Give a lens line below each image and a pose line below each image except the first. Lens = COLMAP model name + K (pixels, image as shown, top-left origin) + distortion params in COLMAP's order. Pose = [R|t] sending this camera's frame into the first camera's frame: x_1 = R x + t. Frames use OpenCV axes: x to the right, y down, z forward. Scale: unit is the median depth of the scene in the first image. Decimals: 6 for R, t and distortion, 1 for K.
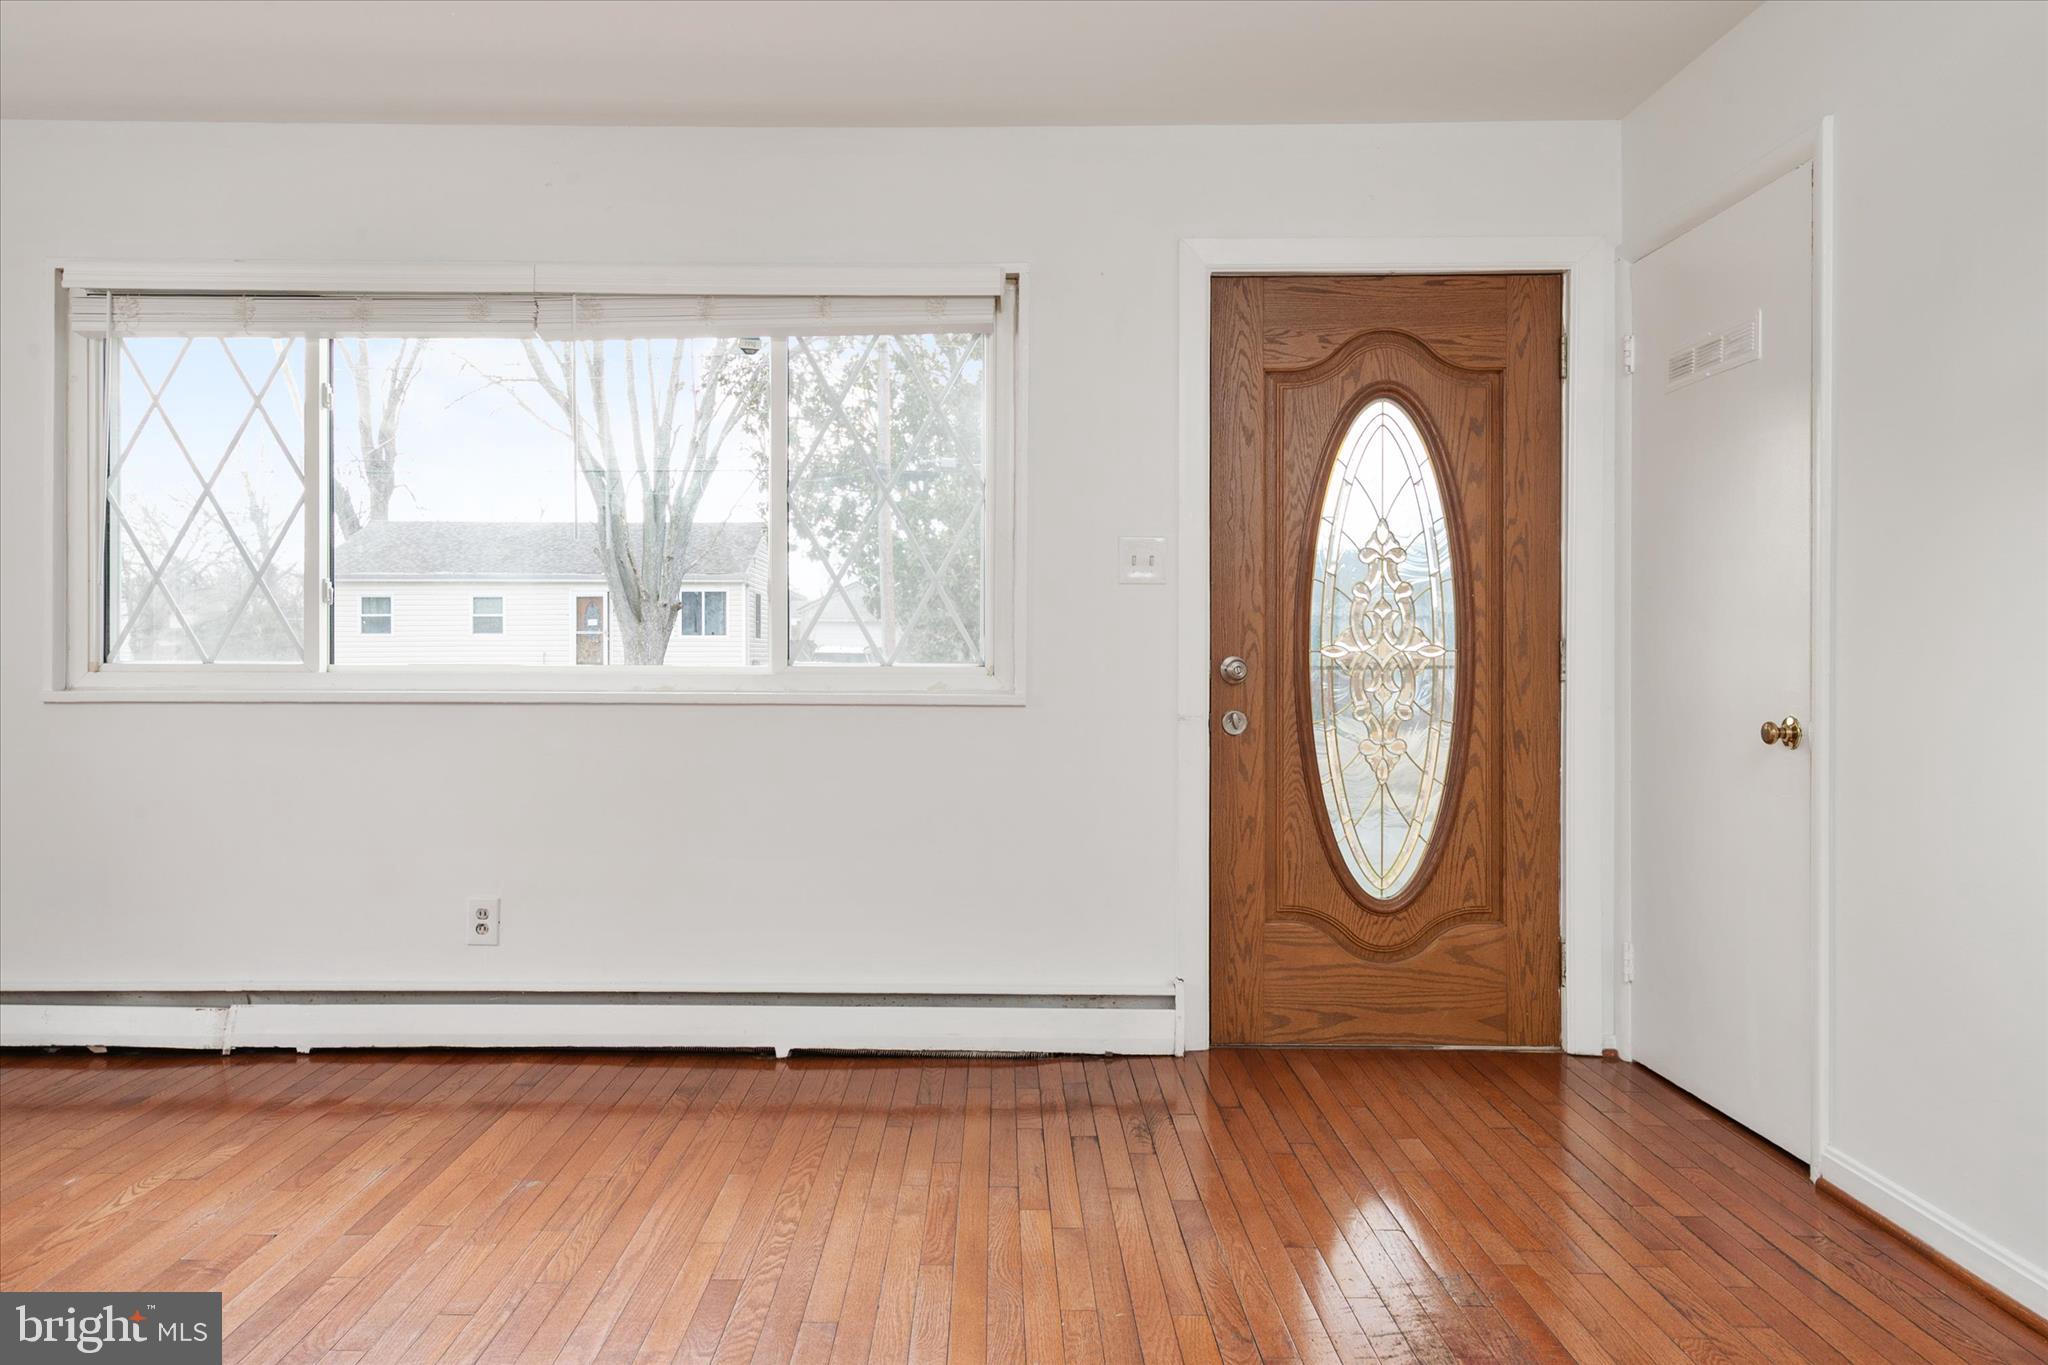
lens RADIAL K [[1396.9, 0, 962.7], [0, 1396.9, 668.2], [0, 0, 1]] dist [0.019256, -0.003324]
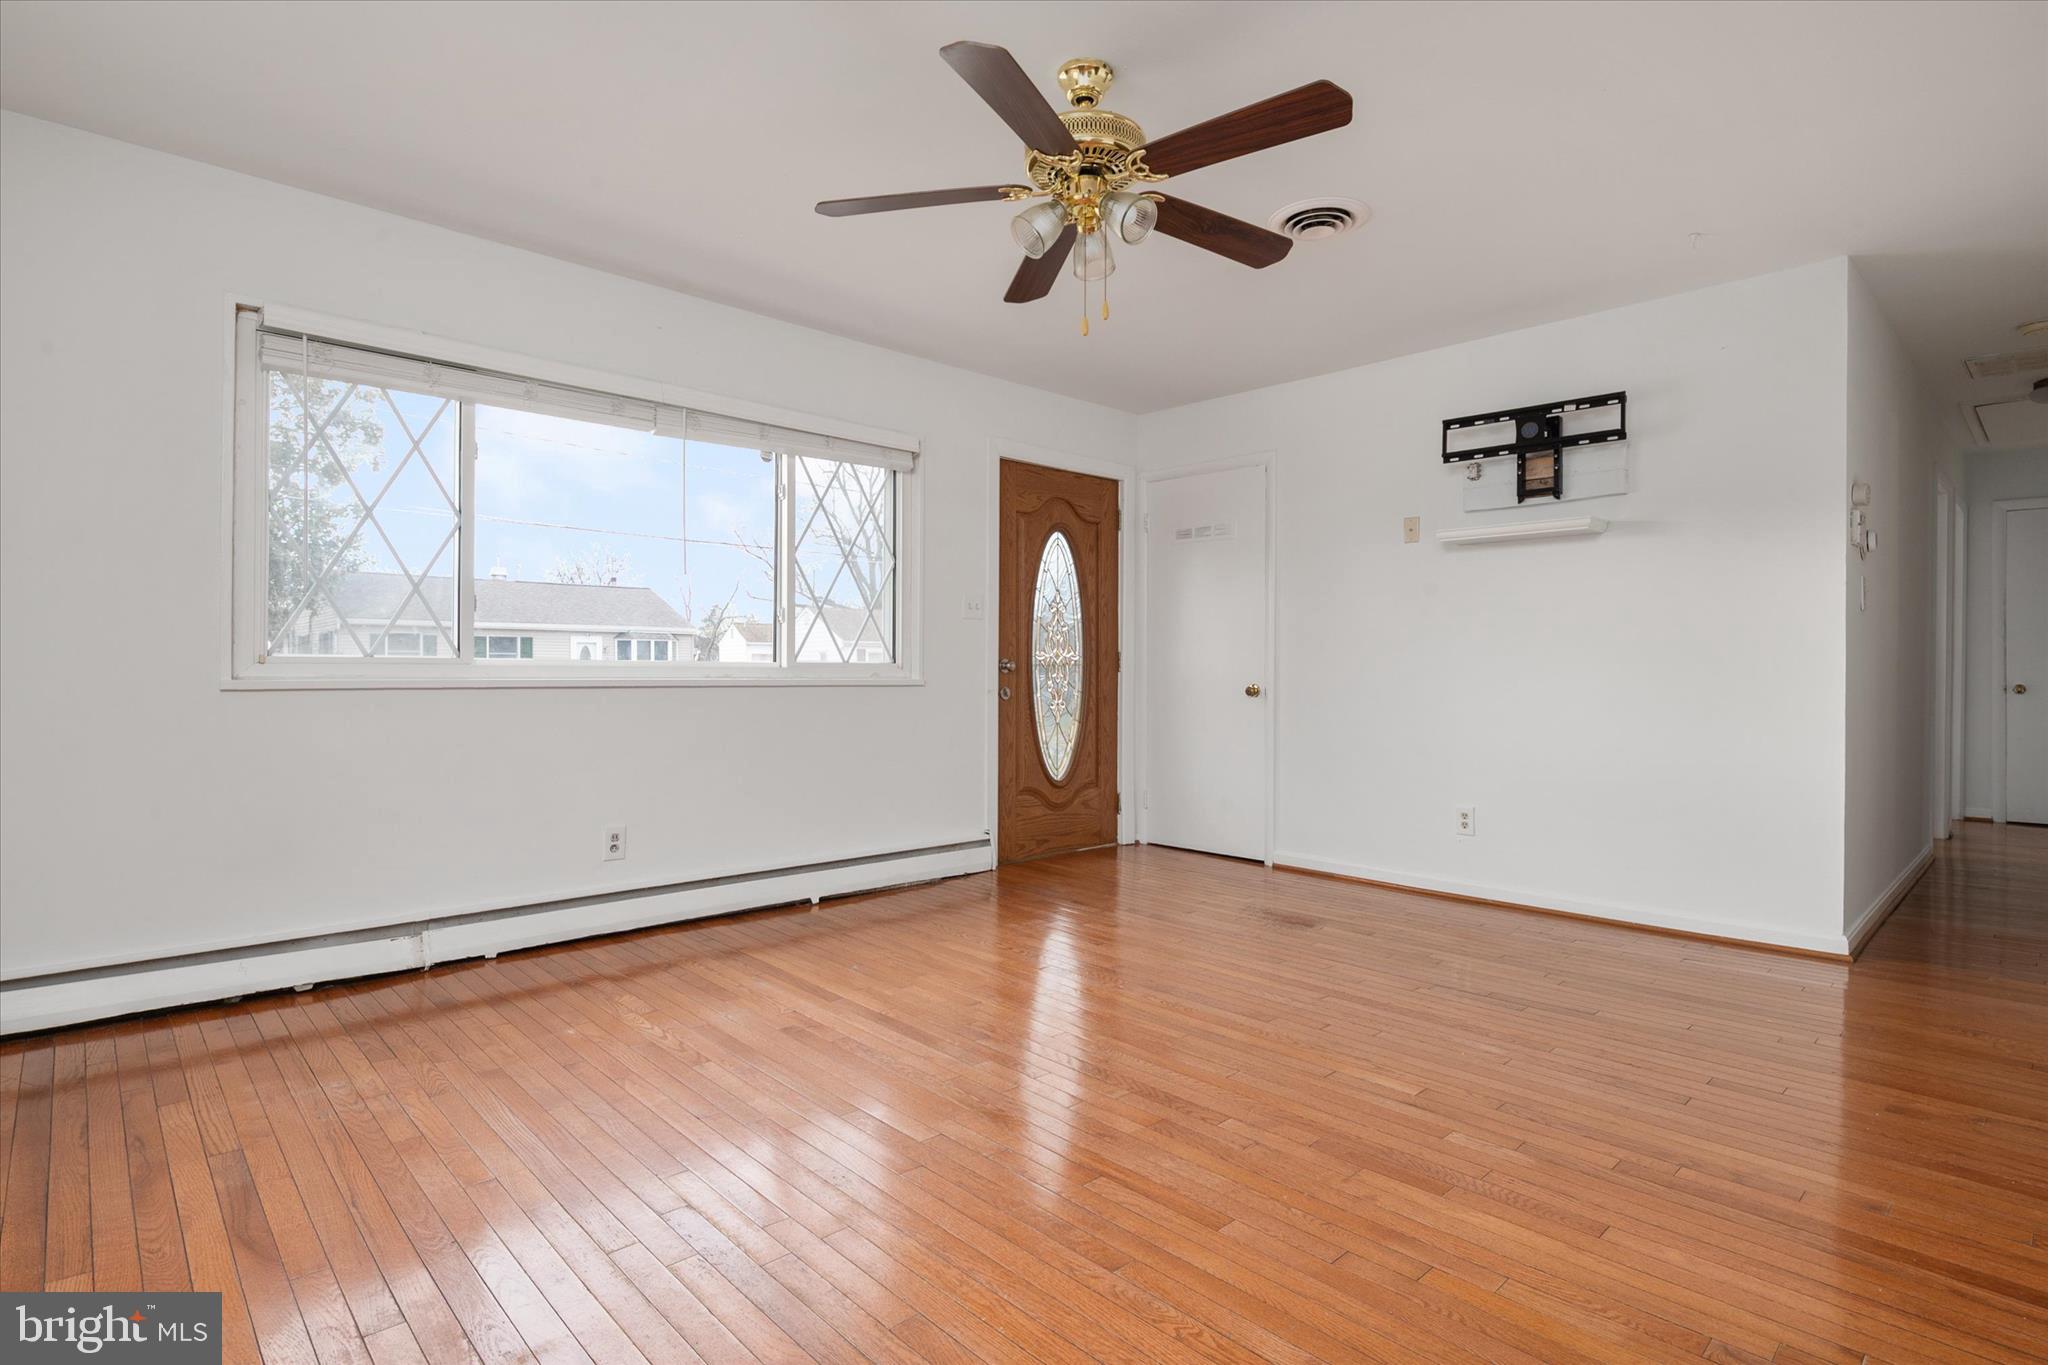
lens RADIAL K [[1023.3, 0, 1016.1], [0, 1023.3, 678.1], [0, 0, 1]] dist [-0.002161, -0.002136]
pose [[0.721435, -0.004147, 0.692470, -0.760608], [-0.001827, 0.999967, 0.007891, 0.006989], [-0.692480, -0.006958, 0.721403, -0.015486]]
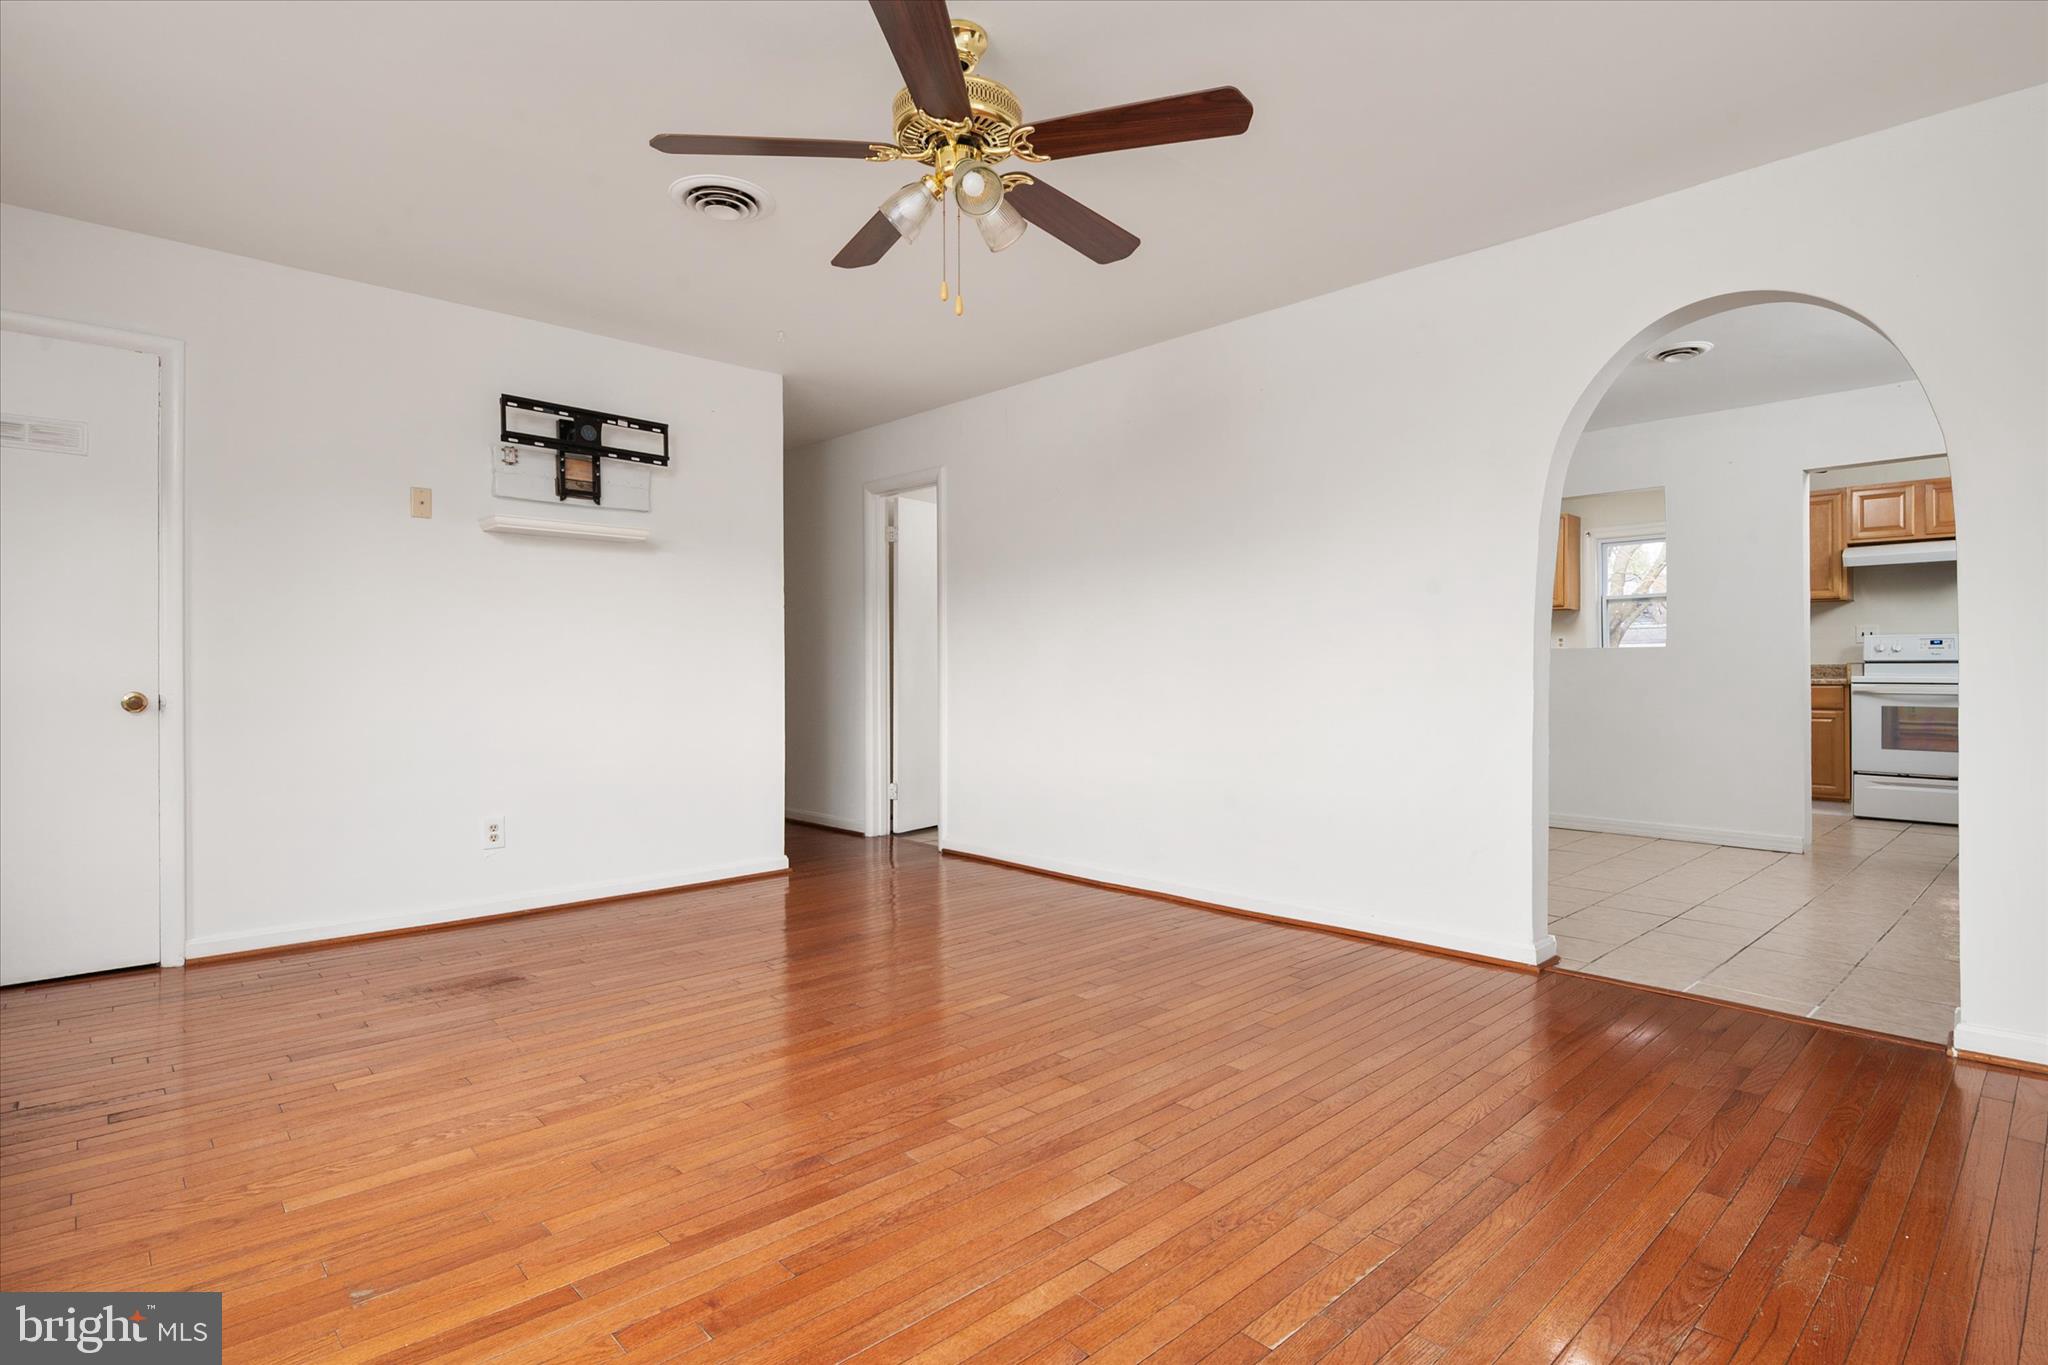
lens RADIAL K [[1036.7, 0, 1031.8], [0, 1036.7, 663.3], [0, 0, 1]] dist [0.000168, -0.000928]
pose [[-0.699054, 0.003886, 0.715059, -0.750723], [0.001927, 0.999992, -0.003551, 0.005439], [-0.715067, -0.001104, -0.699056, 0.851592]]
